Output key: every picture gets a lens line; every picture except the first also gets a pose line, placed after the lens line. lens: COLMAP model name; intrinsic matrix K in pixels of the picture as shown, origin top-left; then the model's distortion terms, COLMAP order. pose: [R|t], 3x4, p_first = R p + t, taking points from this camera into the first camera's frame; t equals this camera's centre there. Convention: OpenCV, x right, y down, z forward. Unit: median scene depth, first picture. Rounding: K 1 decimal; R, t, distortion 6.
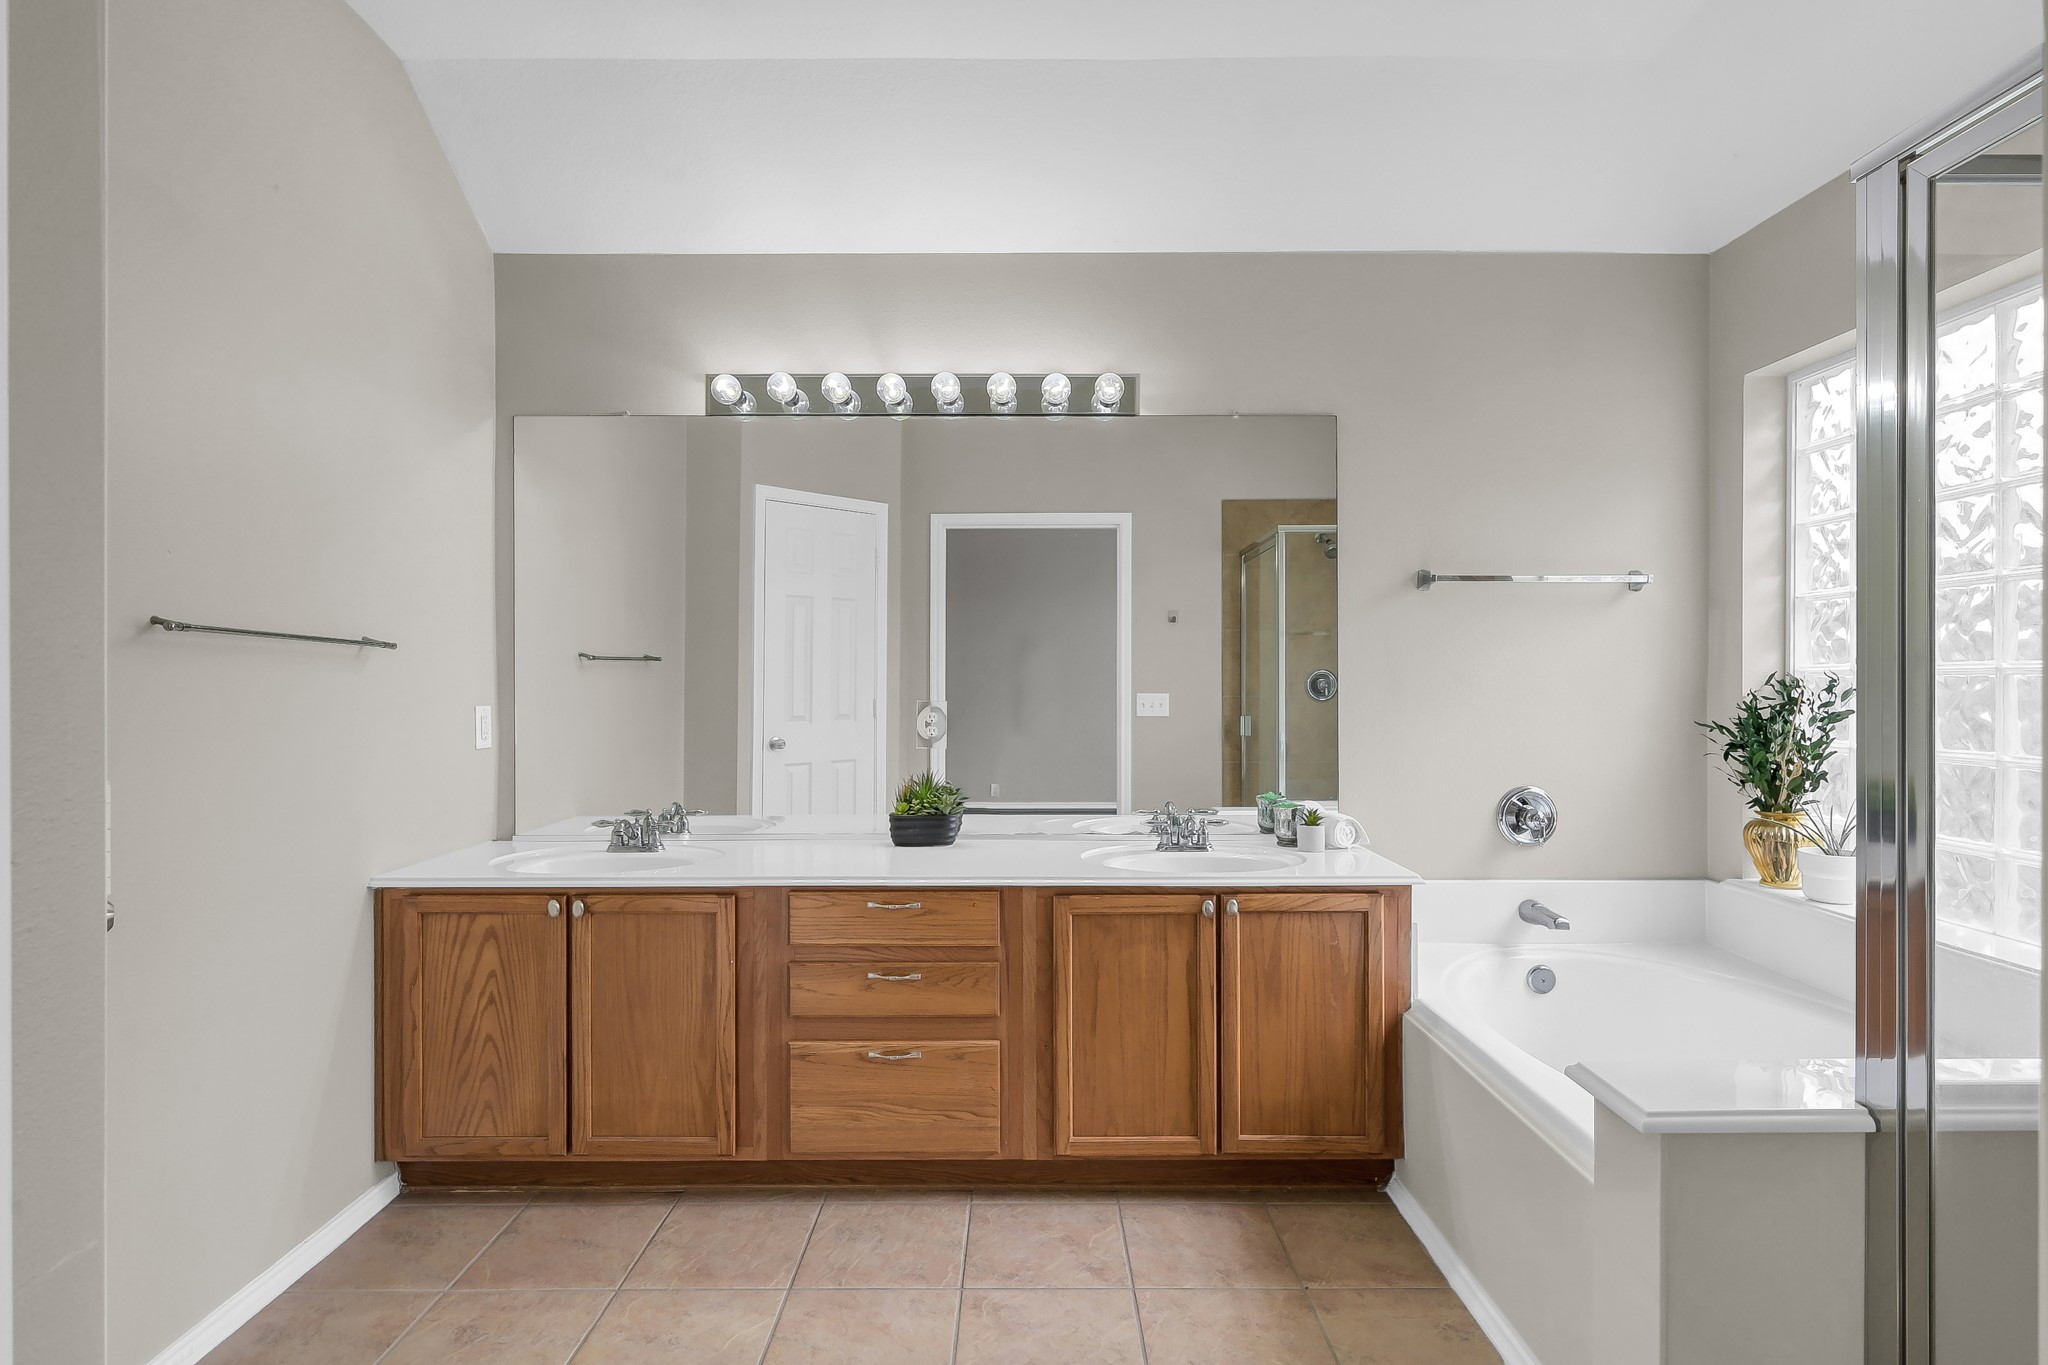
lens RADIAL K [[1046.7, 0, 1025.2], [0, 1046.7, 677.6], [0, 0, 1]] dist [0.002622, -0.000848]
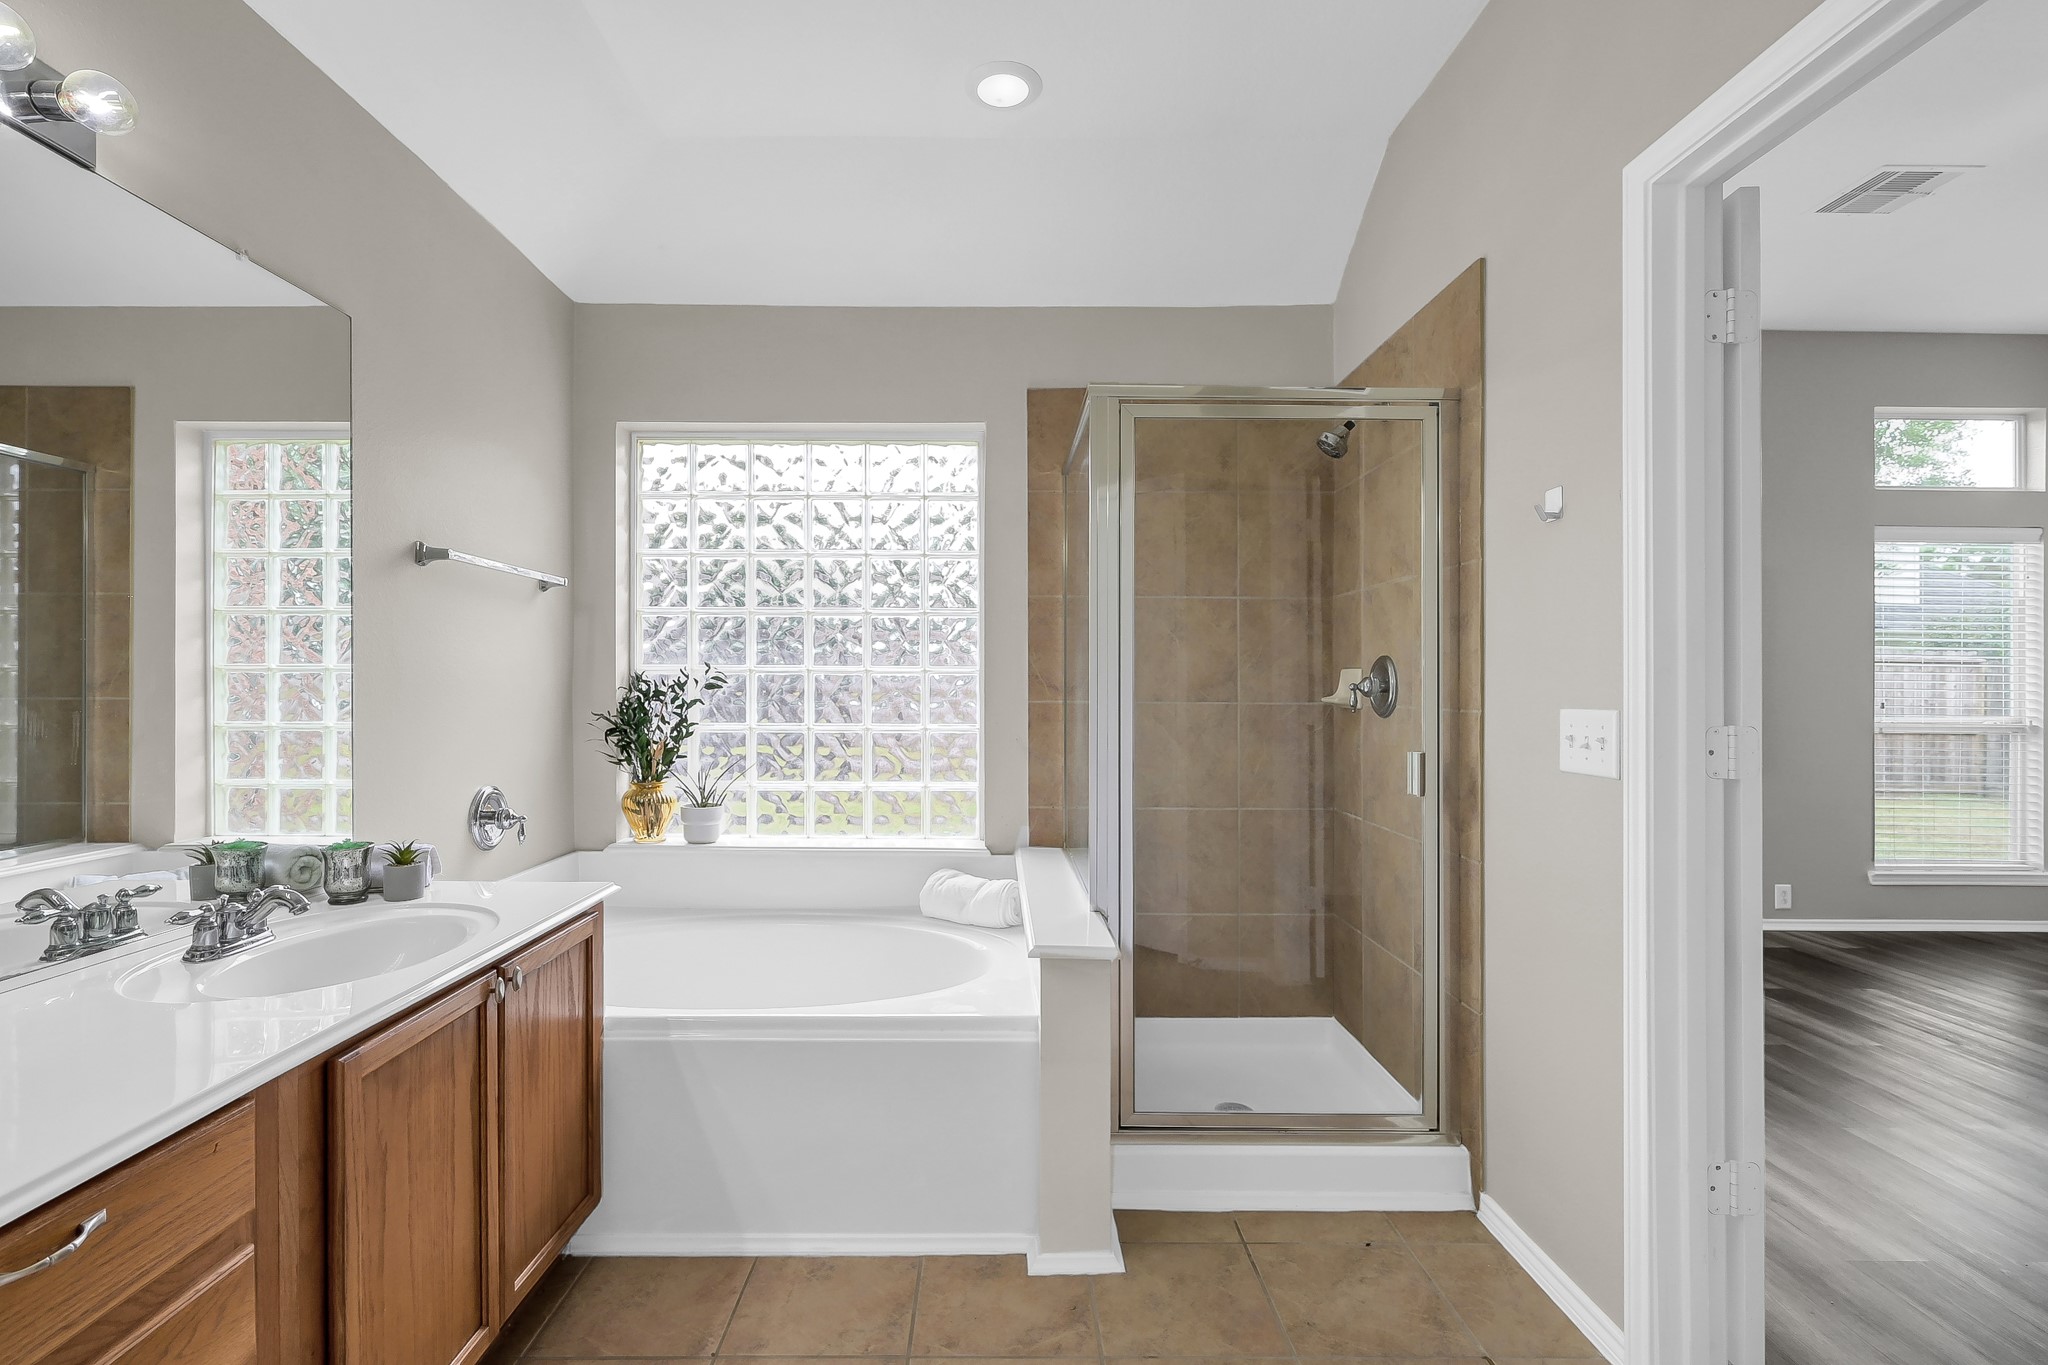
lens RADIAL K [[927.7, 0, 1024.0], [0, 927.7, 682.5], [0, 0, 1]] dist [0.001833, 0.000224]
pose [[0.004162, 0.000144, 0.999991, -0.450401], [-0.010036, 0.999950, -0.000102, 0.006403], [-0.999941, -0.010035, 0.004163, 0.637232]]
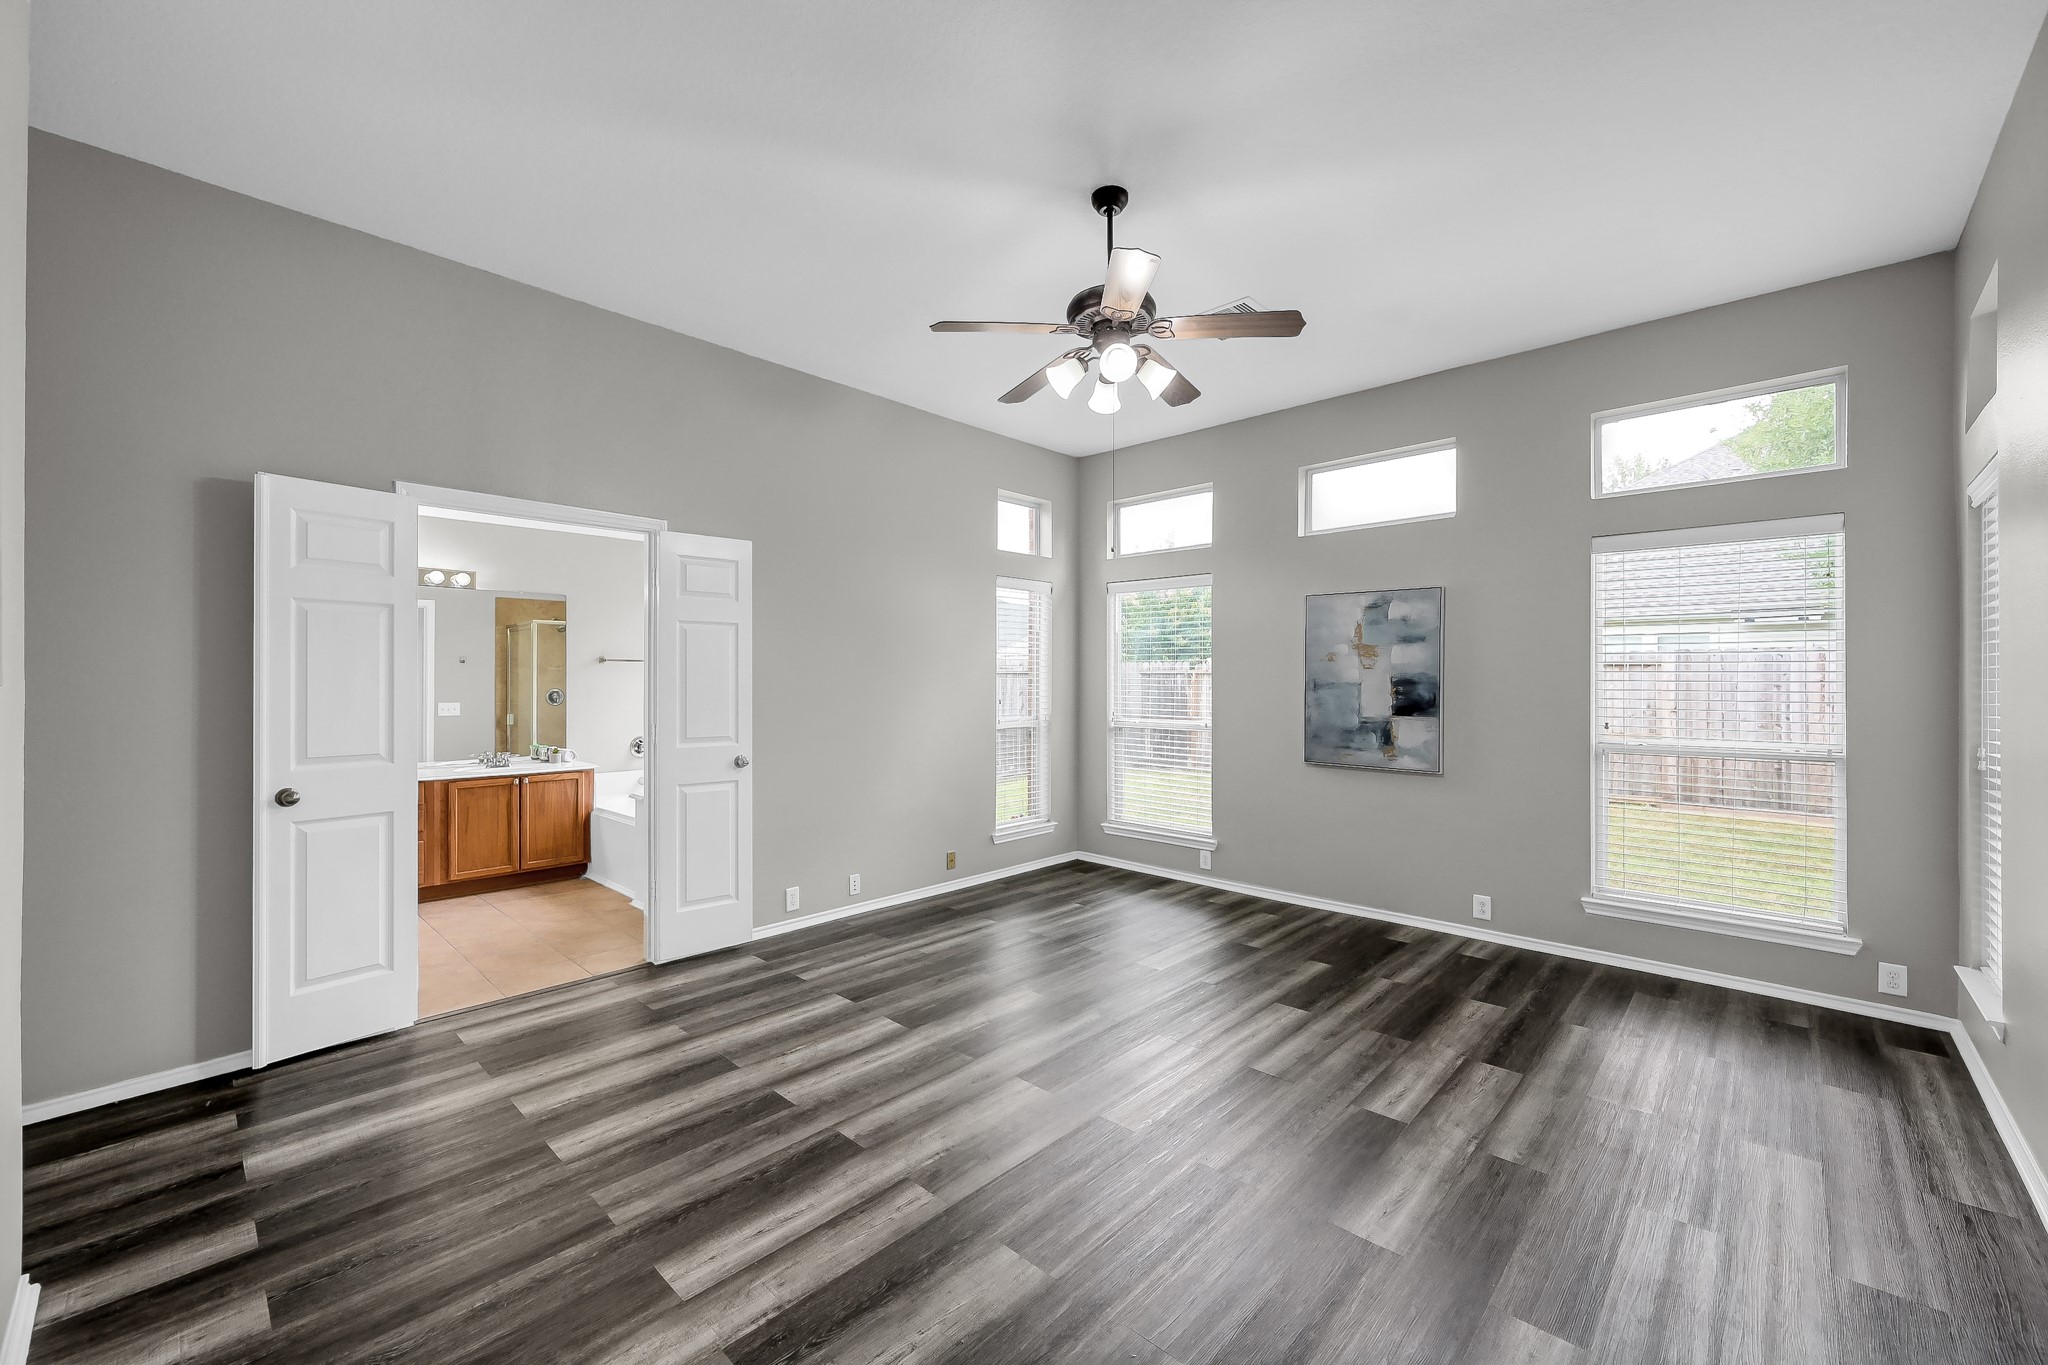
lens RADIAL K [[805.9, 0, 1018.5], [0, 805.9, 679.9], [0, 0, 1]] dist [0.001724, -0.000149]
pose [[0.690551, 0.004011, 0.723272, -0.450931], [-0.002102, 0.999992, -0.003539, -0.046781], [-0.723280, 0.000924, 0.690554, -1.436967]]
